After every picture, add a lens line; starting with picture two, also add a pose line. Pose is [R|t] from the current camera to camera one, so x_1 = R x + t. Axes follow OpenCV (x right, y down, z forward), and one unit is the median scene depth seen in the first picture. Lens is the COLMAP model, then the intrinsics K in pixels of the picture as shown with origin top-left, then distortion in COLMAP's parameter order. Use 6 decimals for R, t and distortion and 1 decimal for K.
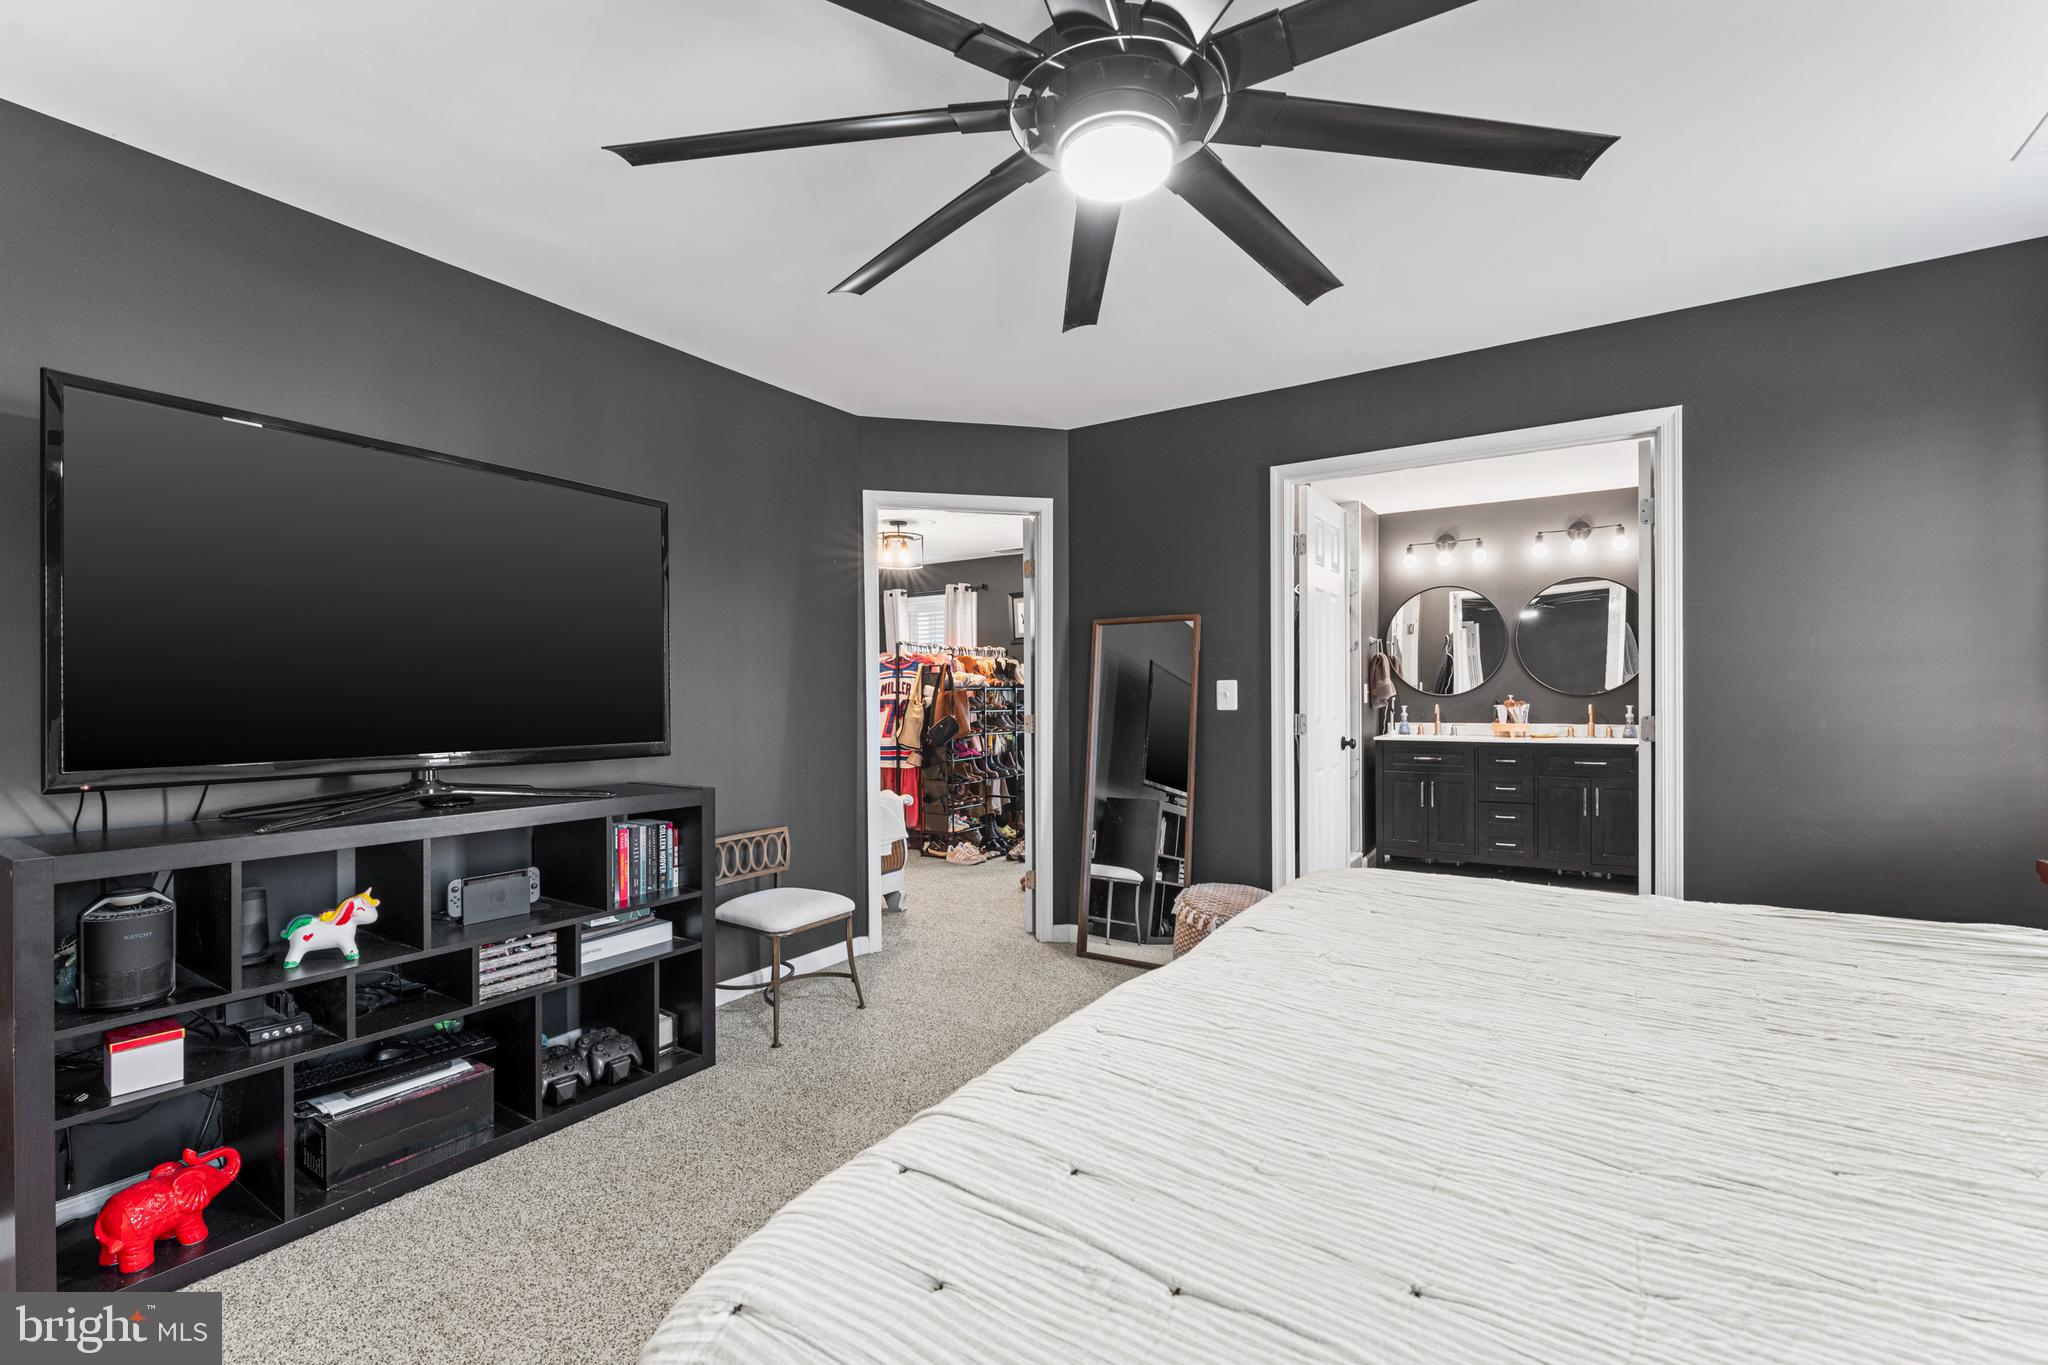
lens RADIAL K [[902.9, 0, 994.2], [0, 902.9, 698.5], [0, 0, 1]] dist [-0.003963, 0.001333]
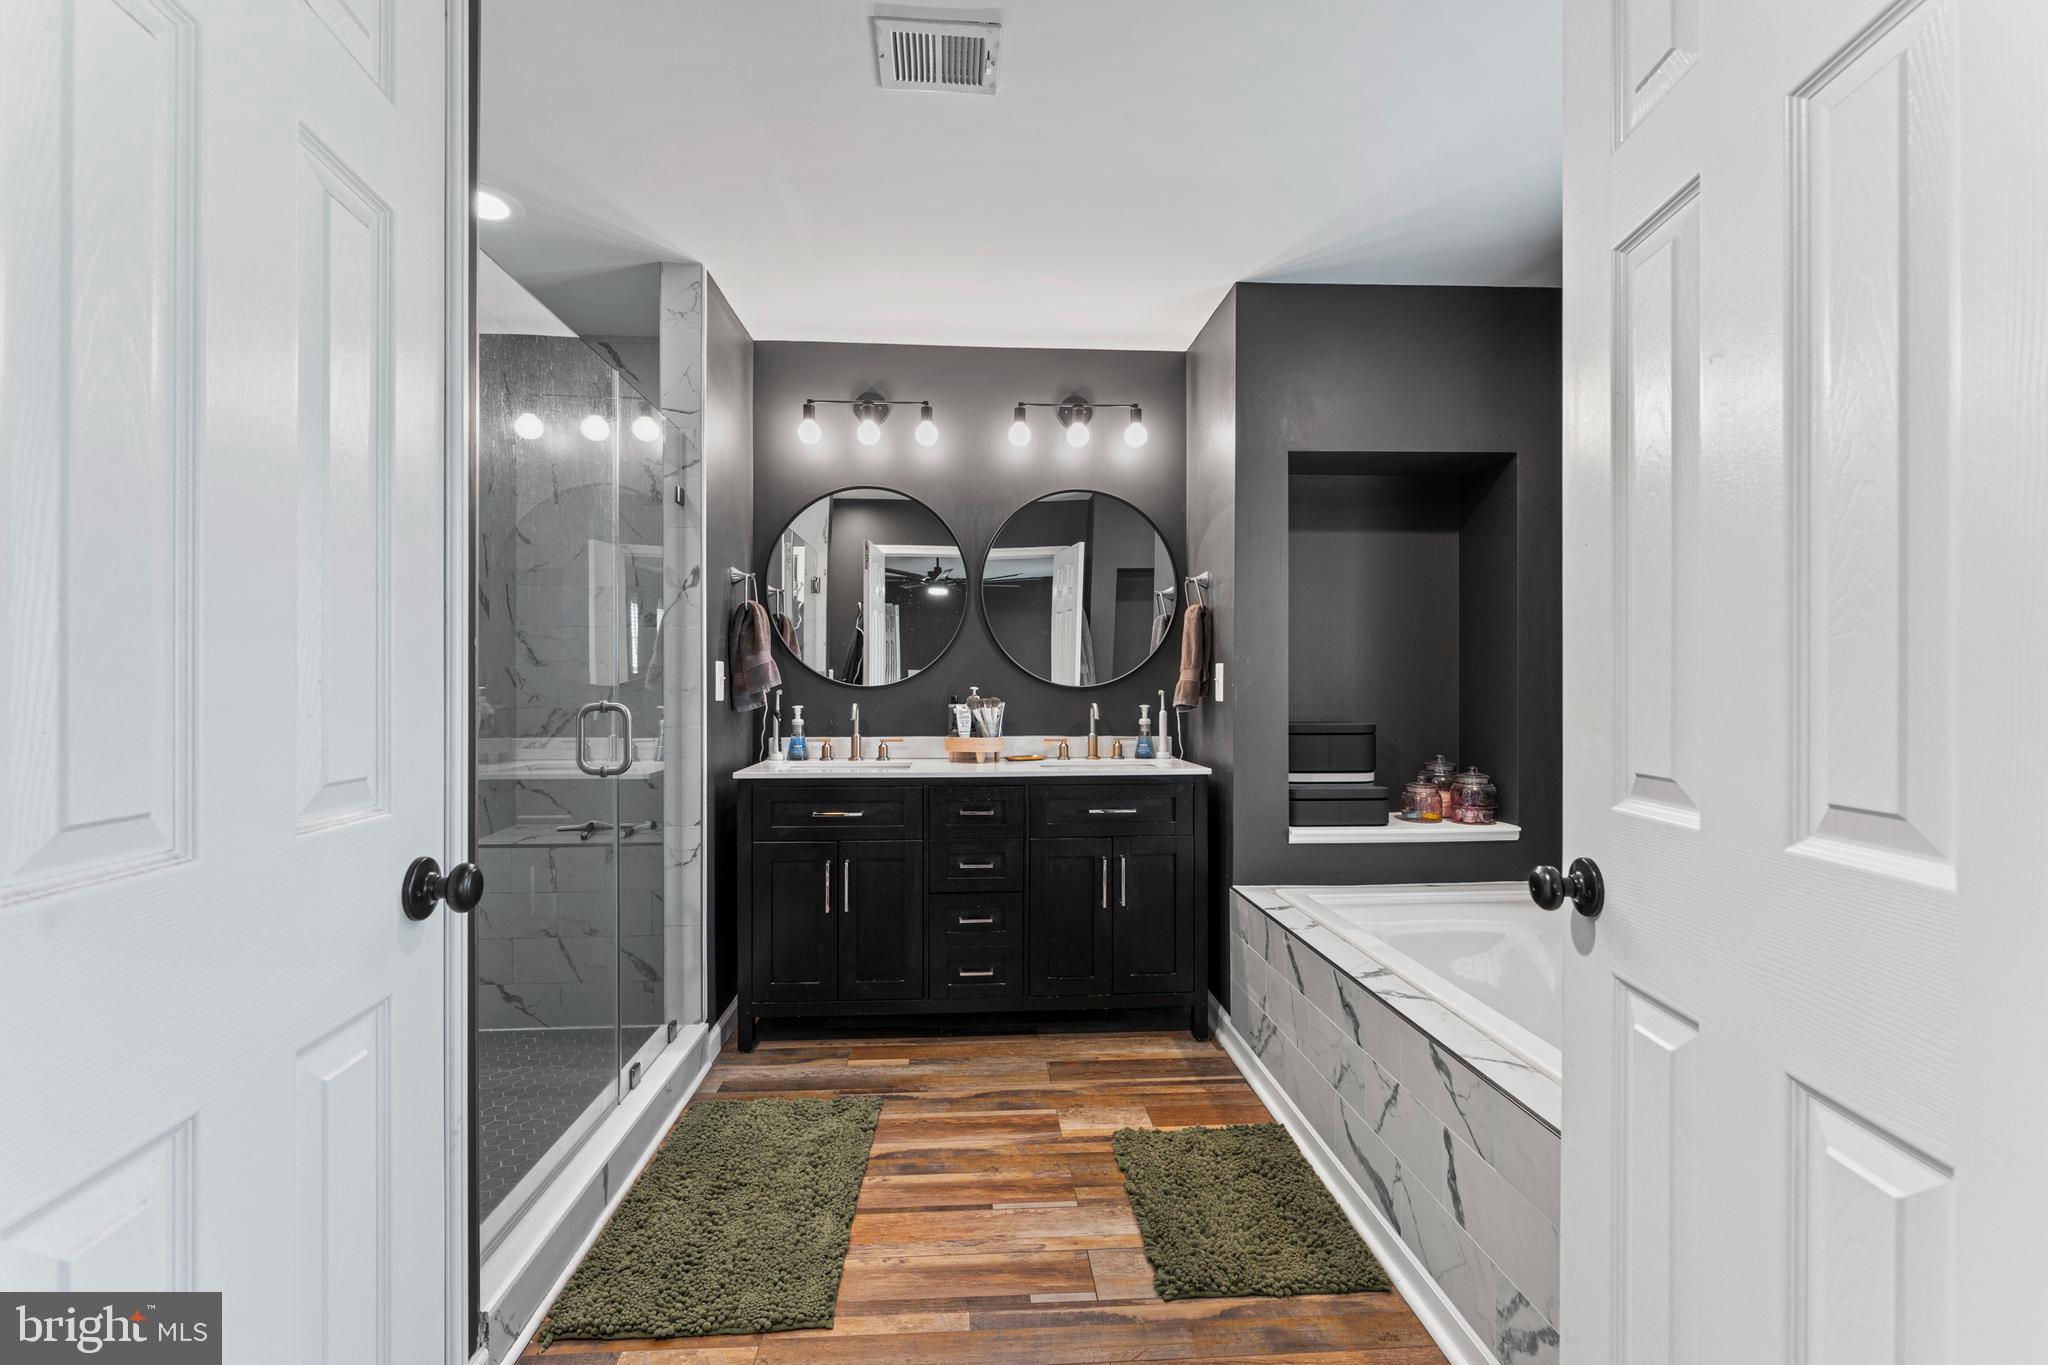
lens RADIAL K [[902.9, 0, 1023.8], [0, 902.9, 689.9], [0, 0, 1]] dist [-0.003963, 0.001333]
pose [[0.796587, 0.004697, 0.604505, 0.250906], [-0.003865, 0.999989, -0.002676, -0.000268], [-0.604511, -0.000205, 0.796597, 0.521147]]
